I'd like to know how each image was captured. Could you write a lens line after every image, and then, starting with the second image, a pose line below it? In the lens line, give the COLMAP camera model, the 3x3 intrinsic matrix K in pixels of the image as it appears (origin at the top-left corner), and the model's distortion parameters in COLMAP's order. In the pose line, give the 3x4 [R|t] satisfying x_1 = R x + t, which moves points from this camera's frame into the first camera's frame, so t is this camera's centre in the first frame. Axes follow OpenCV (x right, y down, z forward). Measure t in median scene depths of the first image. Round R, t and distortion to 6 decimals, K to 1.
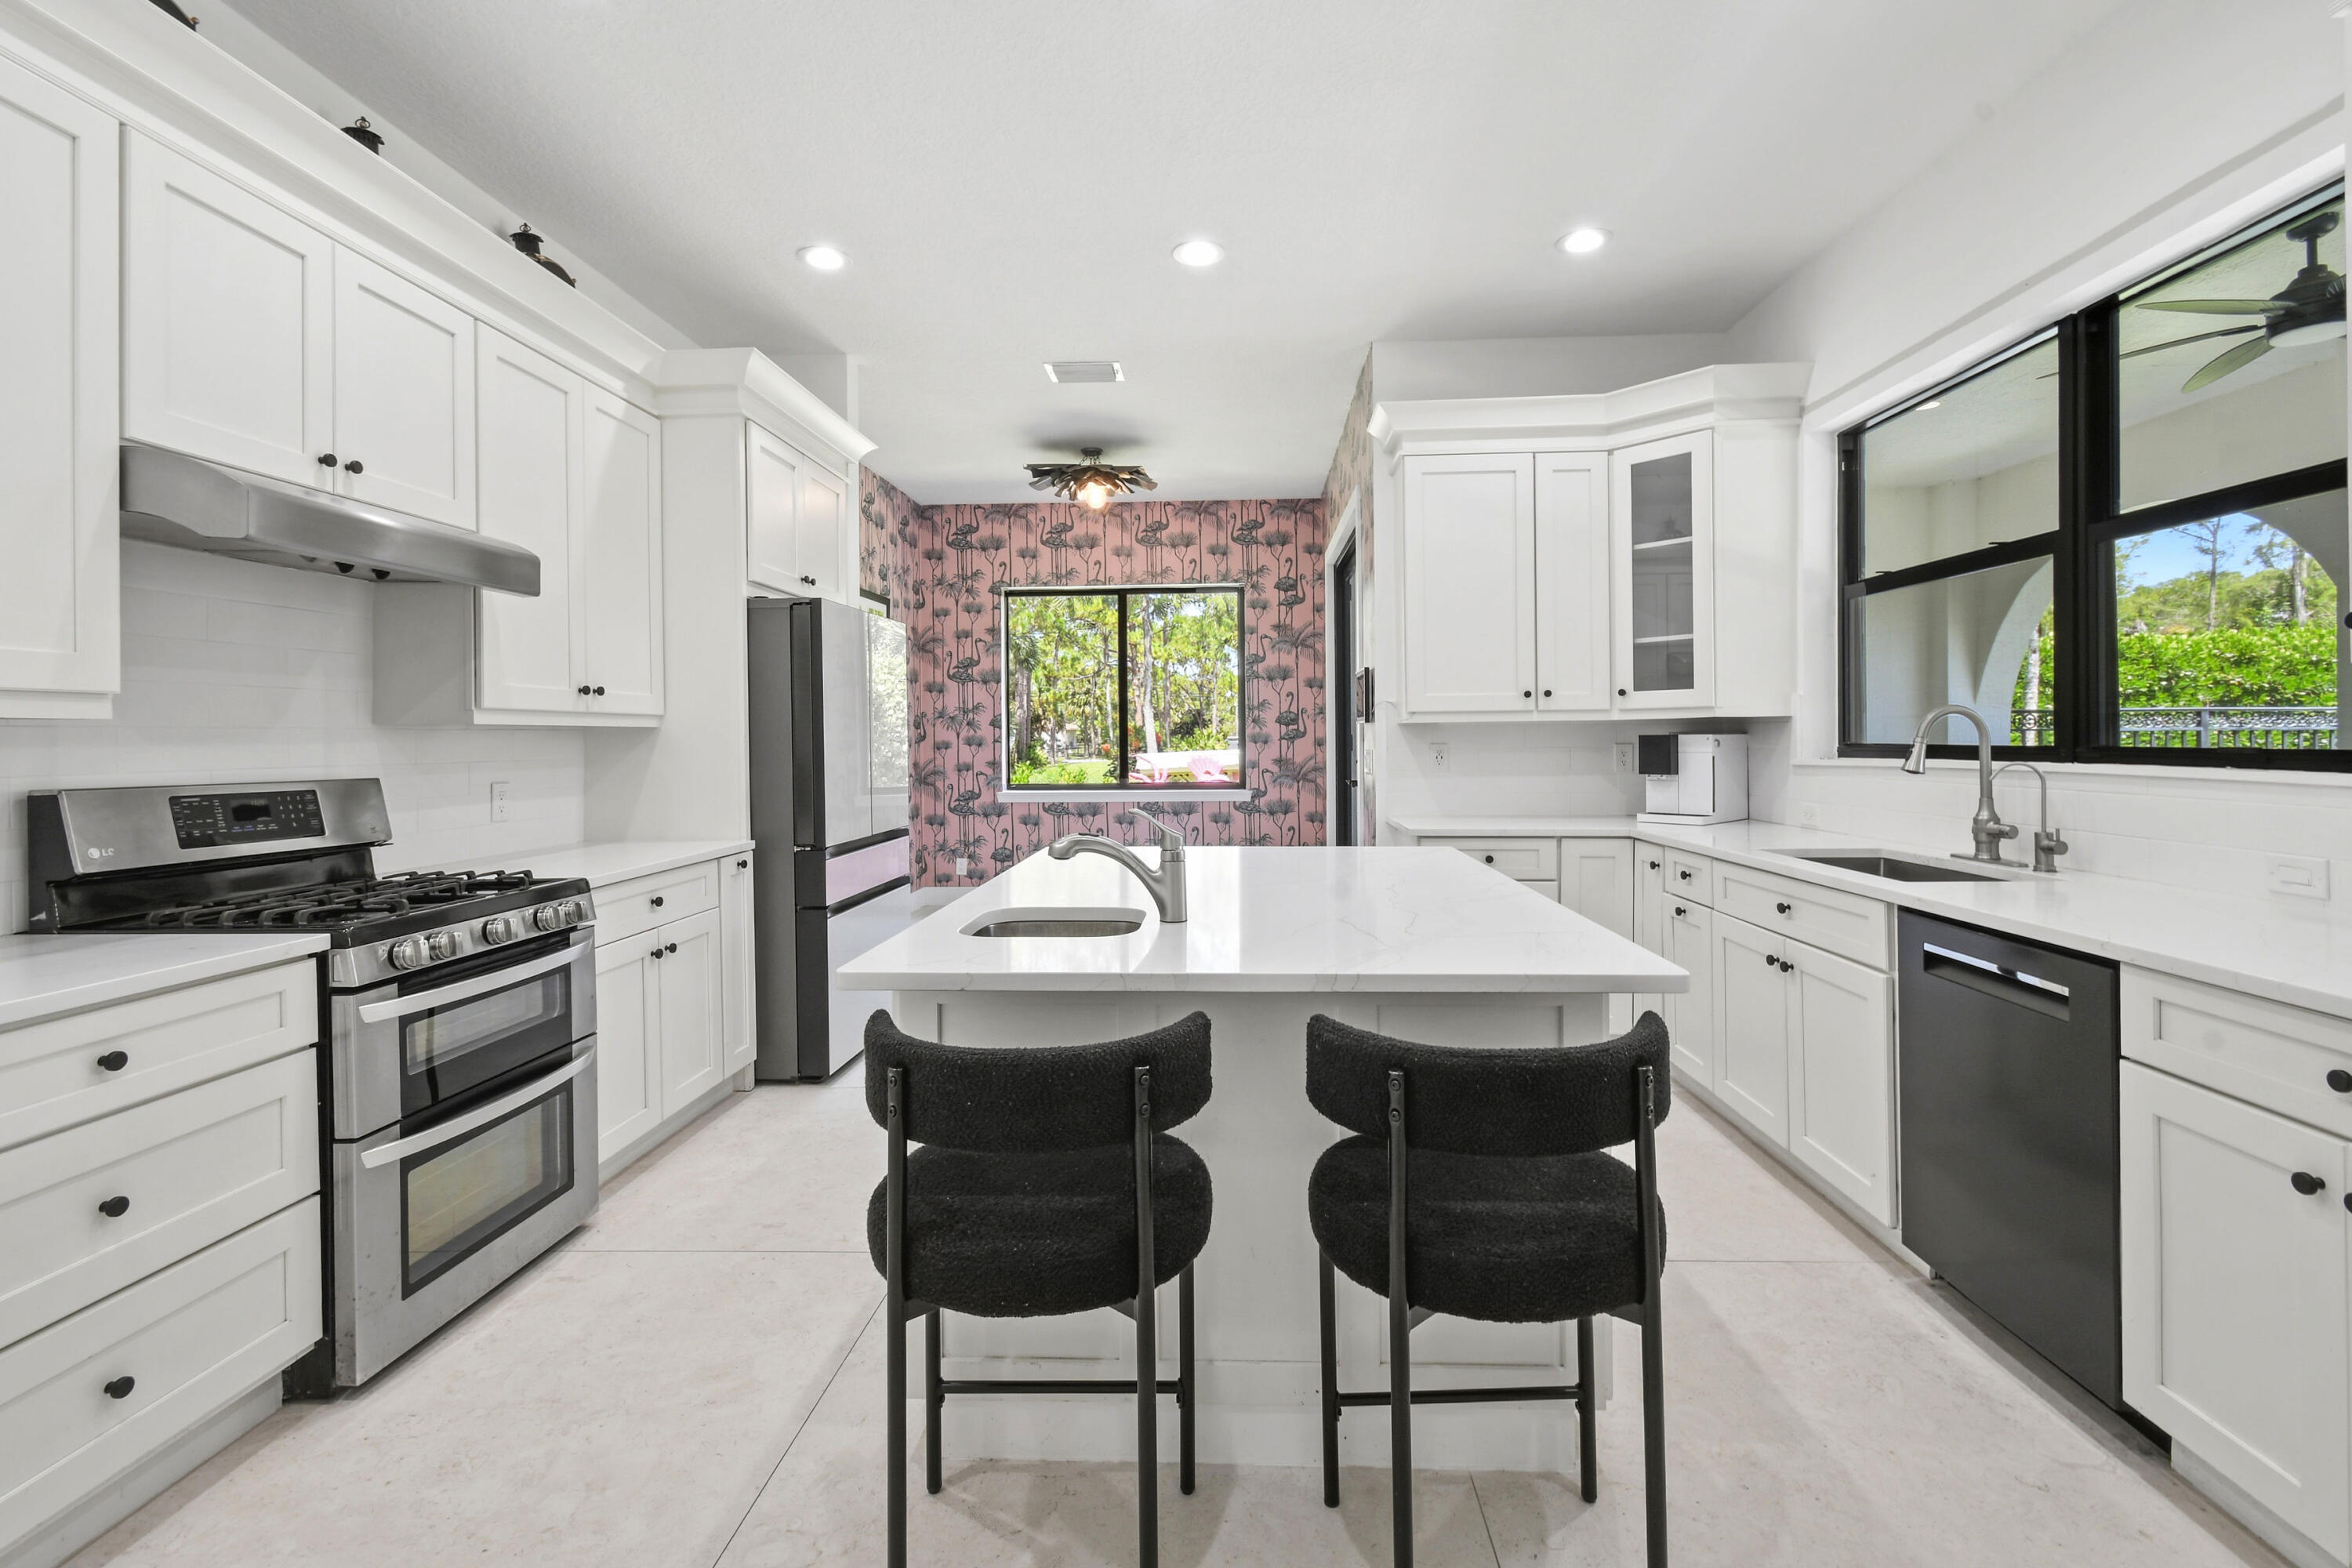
lens RADIAL K [[1053.8, 0, 1204.1], [0, 1053.8, 742.7], [0, 0, 1]] dist [0.002448, 0.000057]
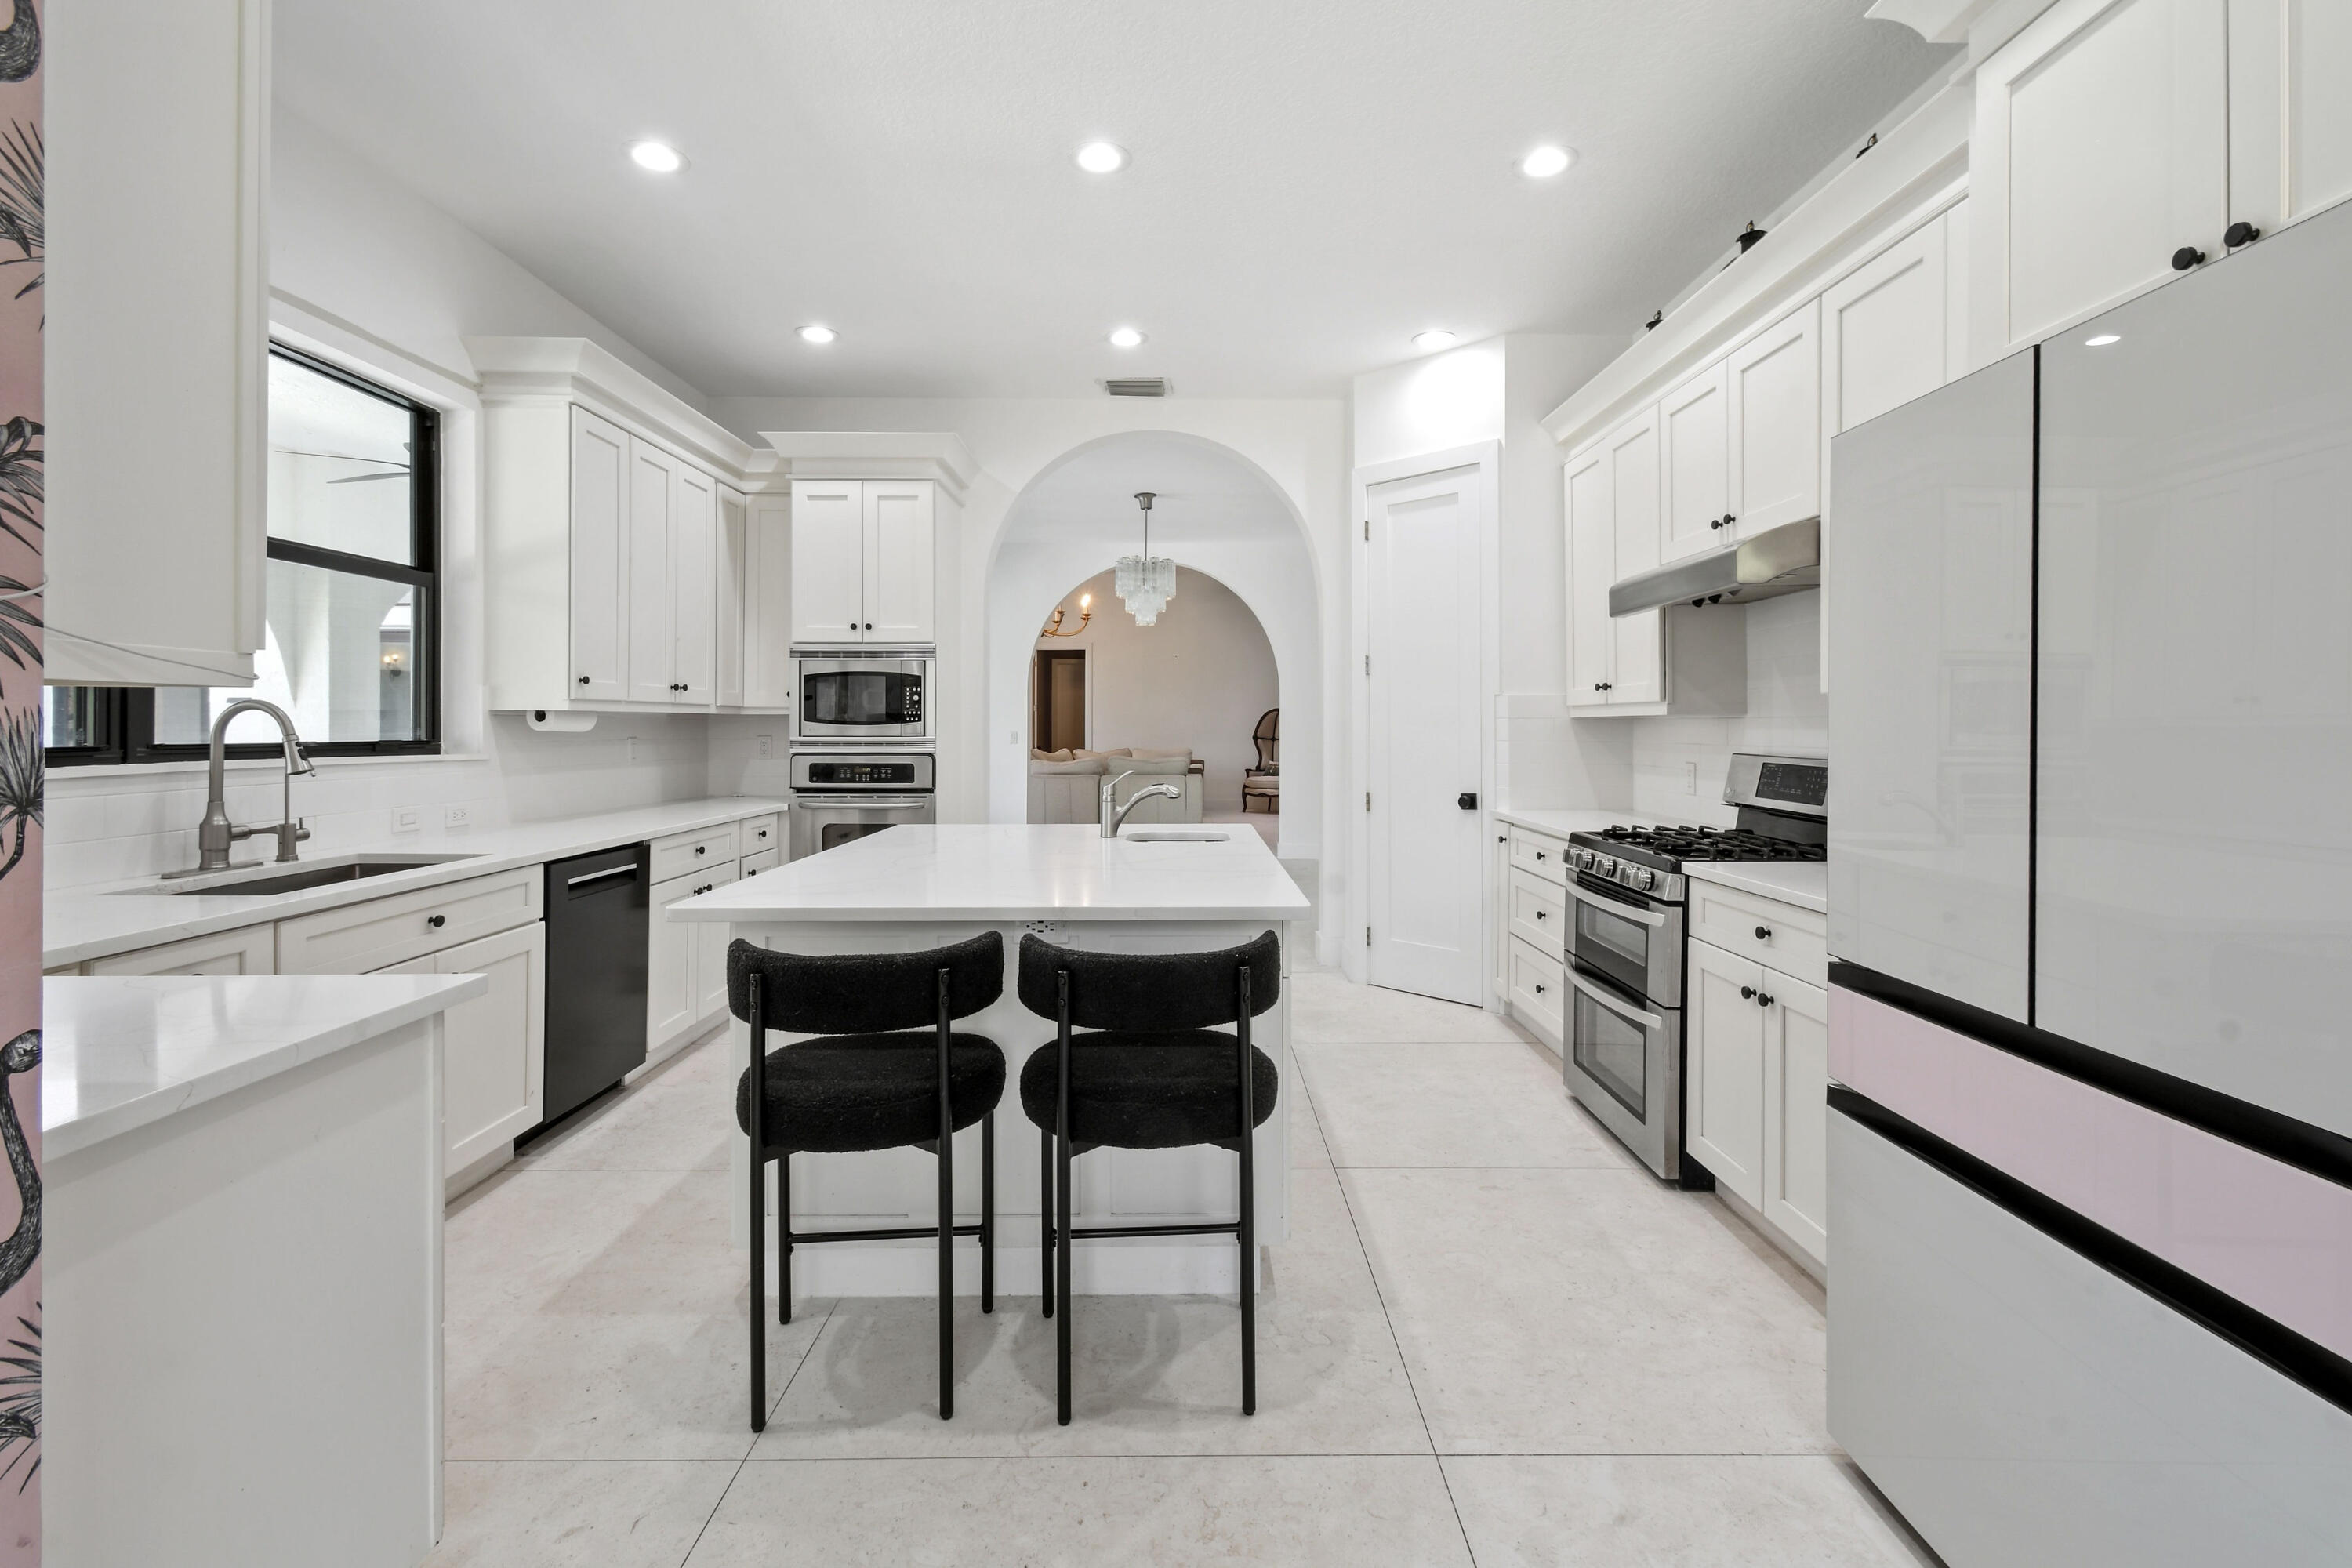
lens RADIAL K [[1052.8, 0, 1188.8], [0, 1052.8, 727.4], [0, 0, 1]] dist [0.008830, -0.000091]
pose [[-0.999113, 0.007224, -0.041487, -0.023622], [0.006922, 0.999949, 0.007408, -0.004912], [0.041539, 0.007114, -0.999112, 0.719077]]
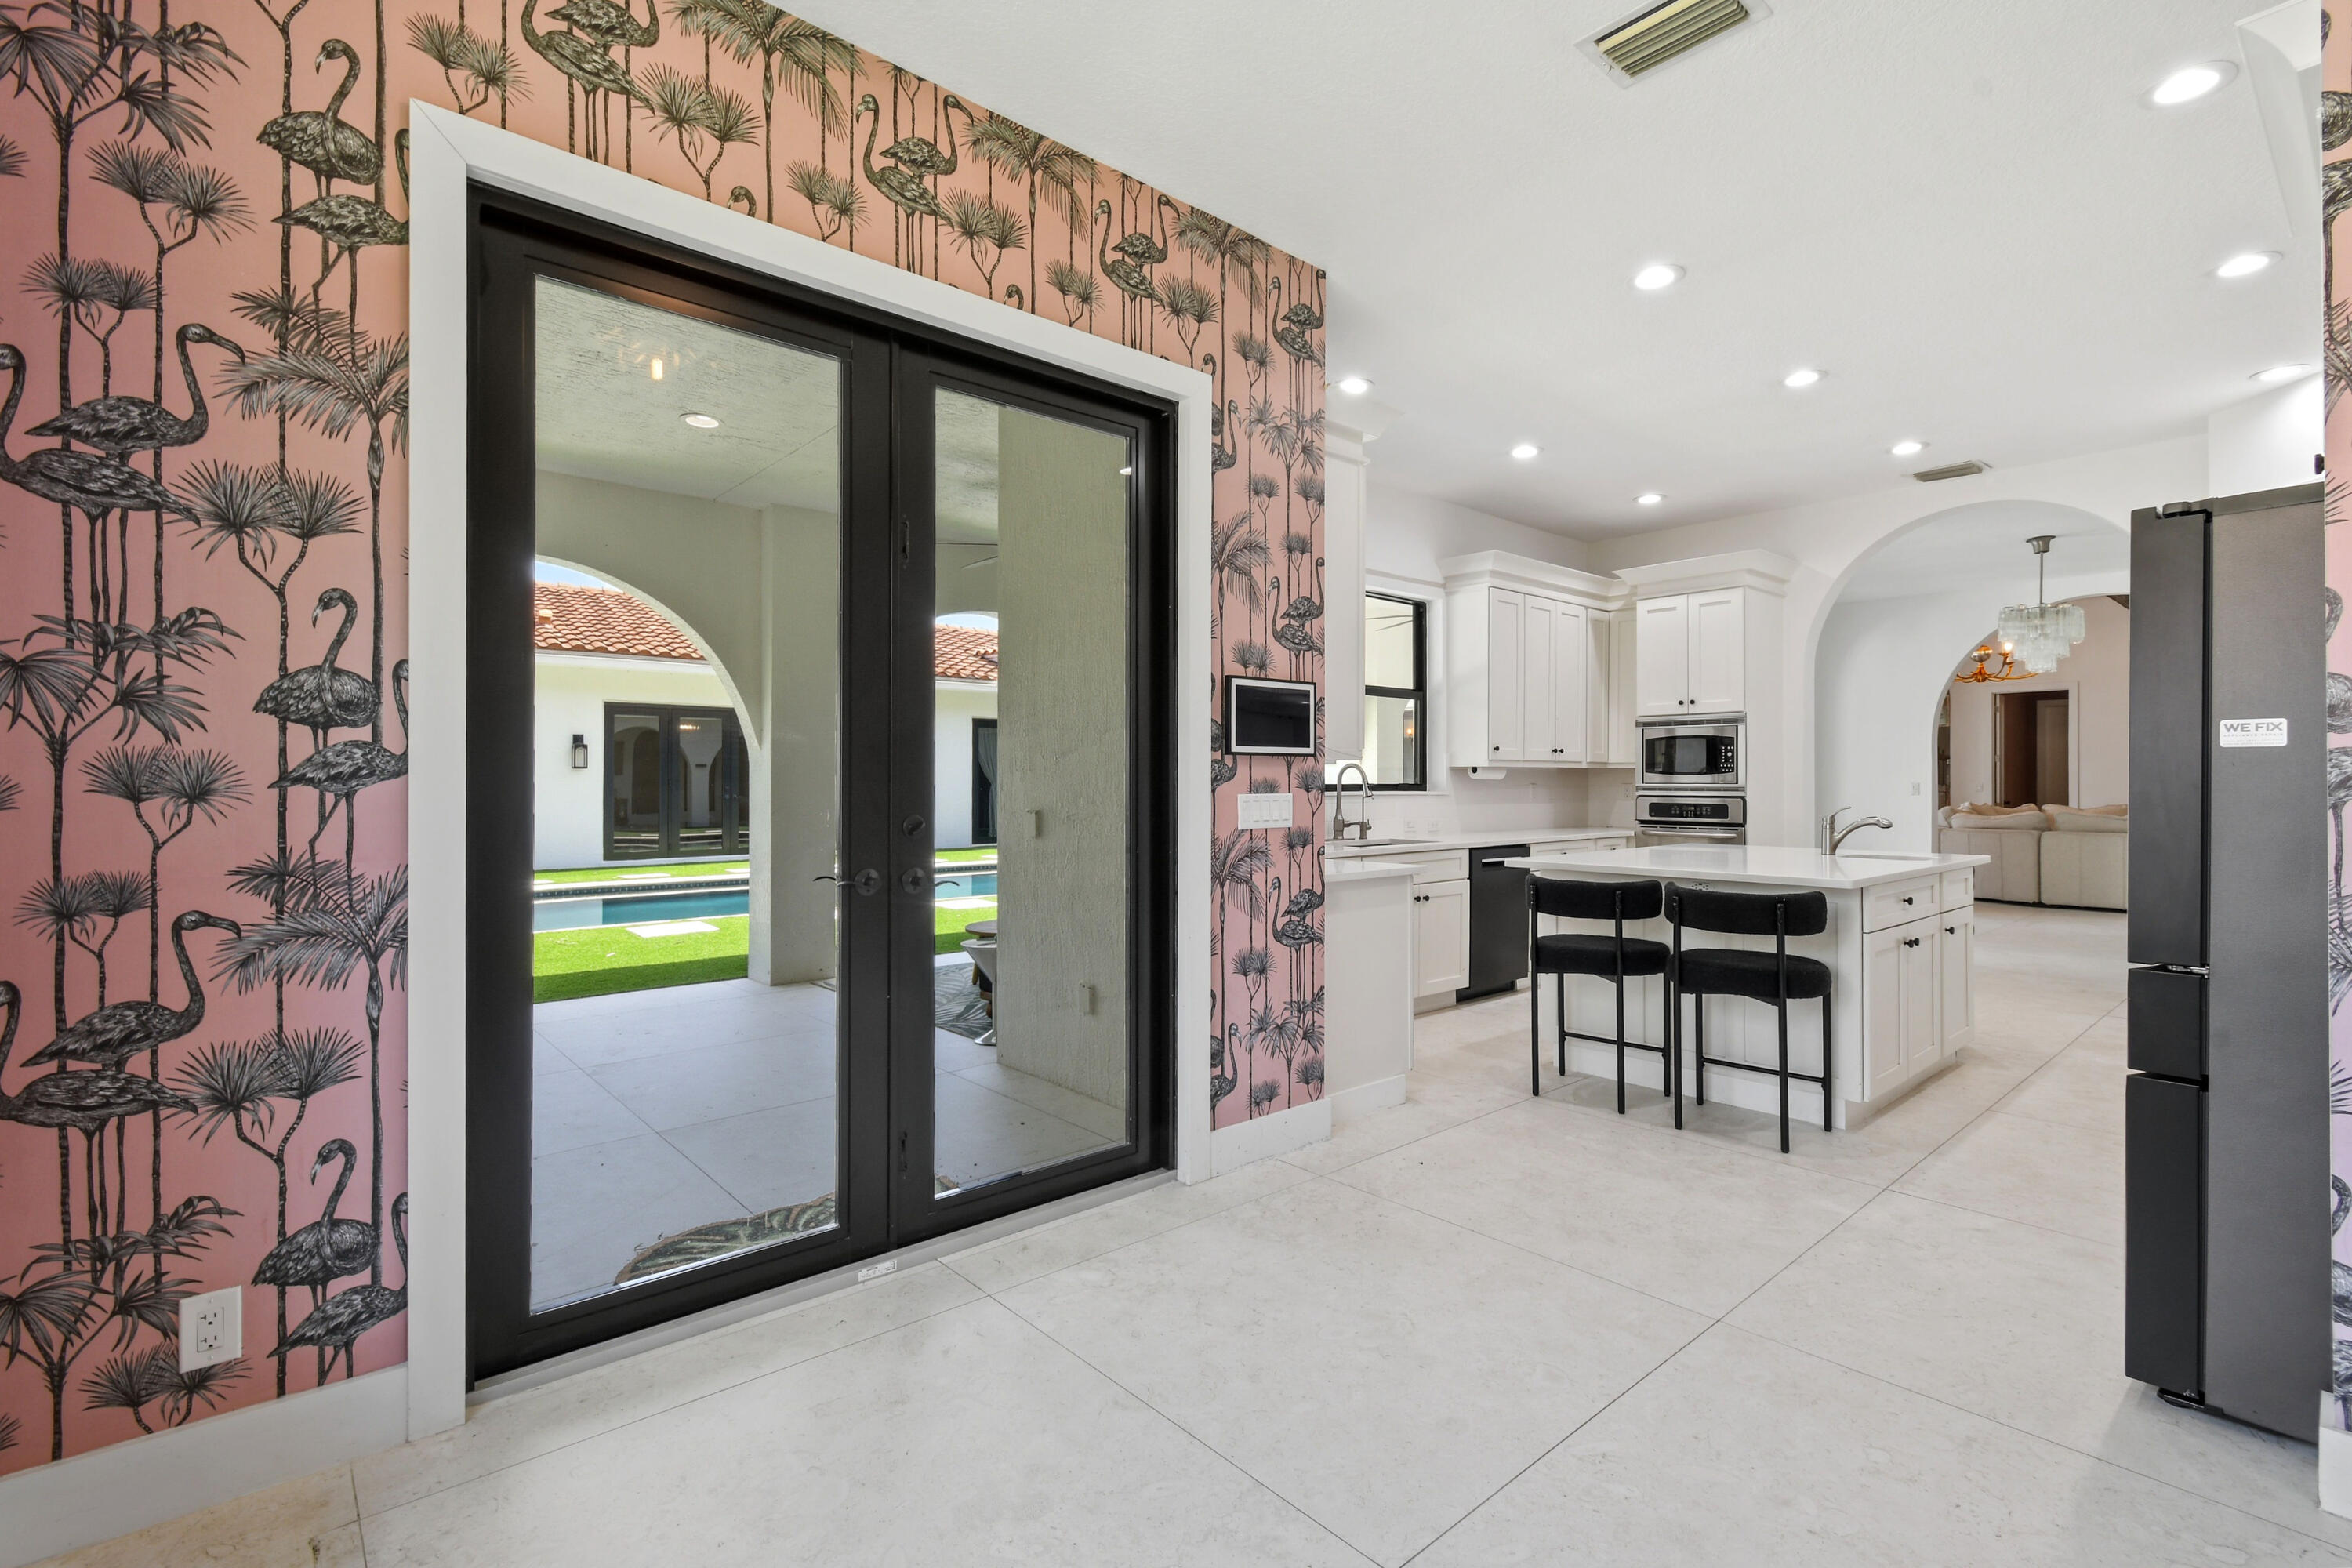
lens RADIAL K [[1061.0, 0, 1174.7], [0, 1061.0, 777.1], [0, 0, 1]] dist [0.002658, 0.000158]
pose [[-0.676656, 0.010990, 0.736217, -0.206520], [0.010116, 0.999933, -0.005629, -0.000632], [-0.736230, 0.003638, -0.676722, 0.968270]]
